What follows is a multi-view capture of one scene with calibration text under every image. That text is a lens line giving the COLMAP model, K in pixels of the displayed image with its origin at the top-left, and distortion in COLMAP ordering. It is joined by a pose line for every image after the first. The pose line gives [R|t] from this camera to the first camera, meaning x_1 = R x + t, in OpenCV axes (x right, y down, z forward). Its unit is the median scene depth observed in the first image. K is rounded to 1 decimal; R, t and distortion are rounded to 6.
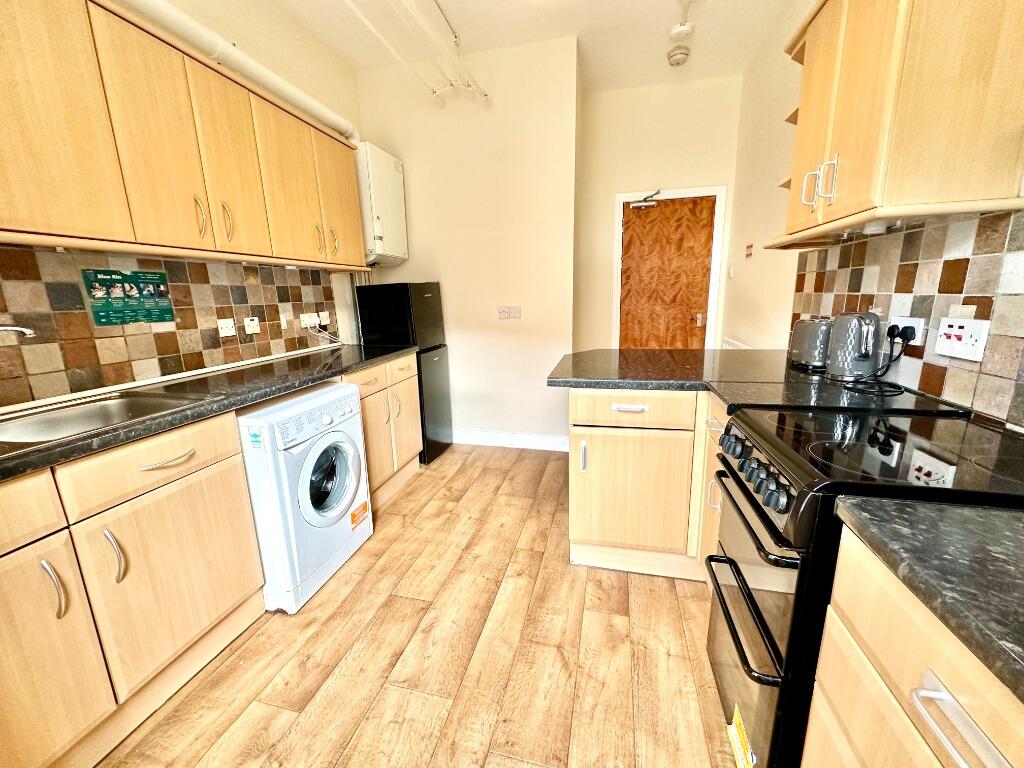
lens RADIAL K [[407.8, 0, 511.7], [0, 407.8, 382.8], [0, 0, 1]] dist [-0.001868, 0.001043]
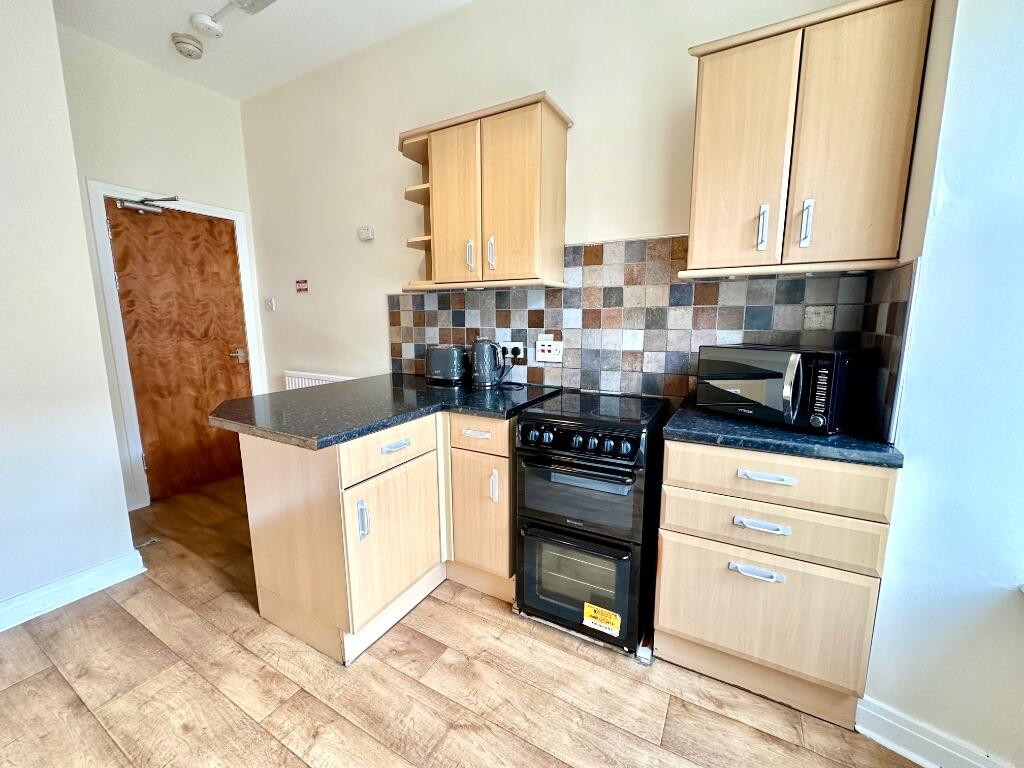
lens RADIAL K [[407.8, 0, 509.0], [0, 407.8, 383.1], [0, 0, 1]] dist [-0.001868, 0.001043]
pose [[0.264155, -0.130073, 0.955669, -0.421132], [0.201776, 0.976391, 0.077120, -0.081014], [-0.943137, 0.172460, 0.284164, 0.360333]]
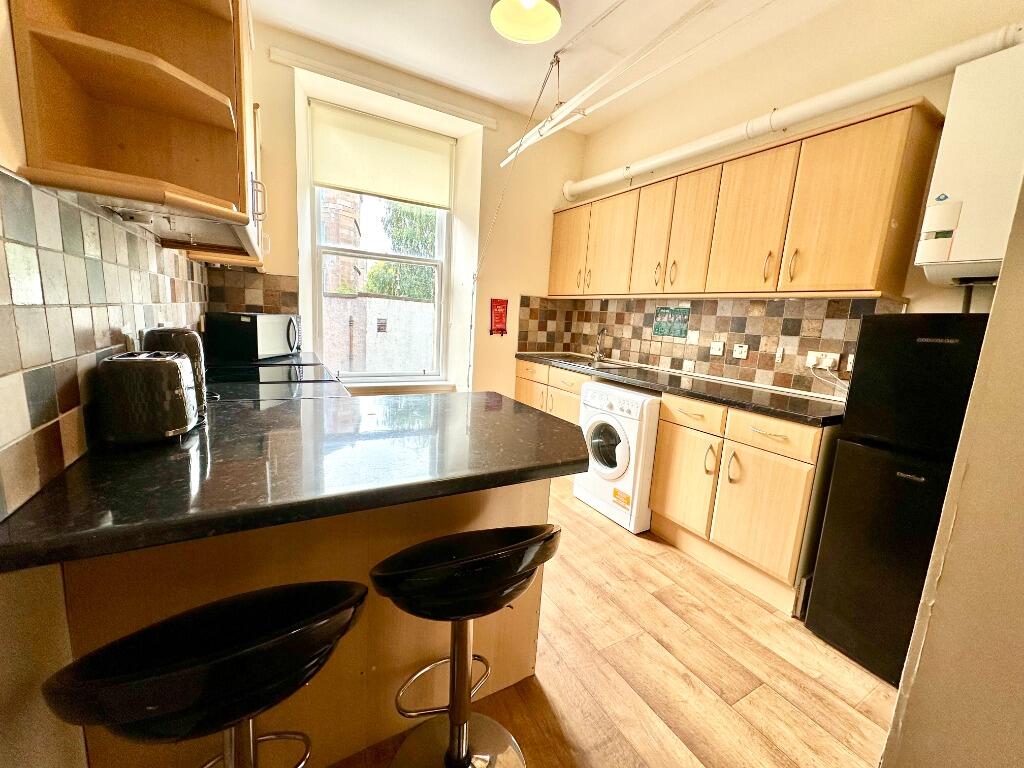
lens RADIAL K [[407.8, 0, 511.6], [0, 407.8, 383.1], [0, 0, 1]] dist [-0.001868, 0.001043]
pose [[-0.726571, 0.093676, -0.680676, 0.653059], [-0.187895, 0.925811, 0.327977, -0.329589], [0.660901, 0.366194, -0.655066, 1.429729]]
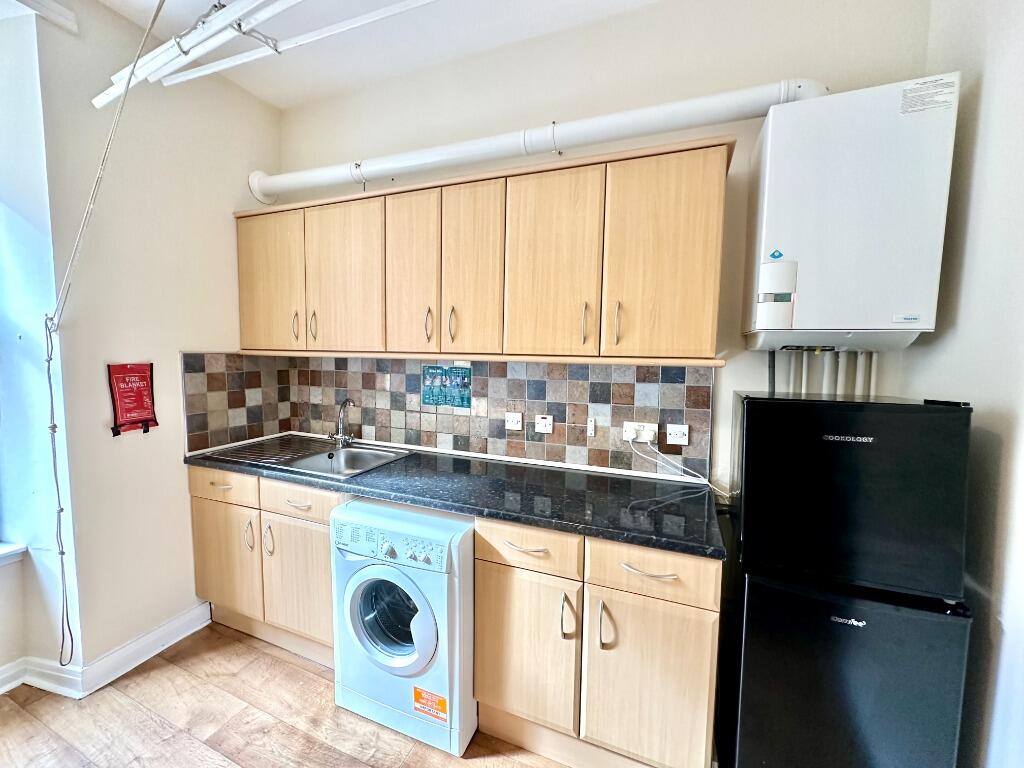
lens RADIAL K [[407.8, 0, 511.0], [0, 407.8, 383.1], [0, 0, 1]] dist [-0.001868, 0.001043]
pose [[-0.149955, 0.101832, -0.983435, 0.253692], [-0.221821, 0.965859, 0.133835, -0.347461], [0.963488, 0.238215, -0.122246, 1.071517]]
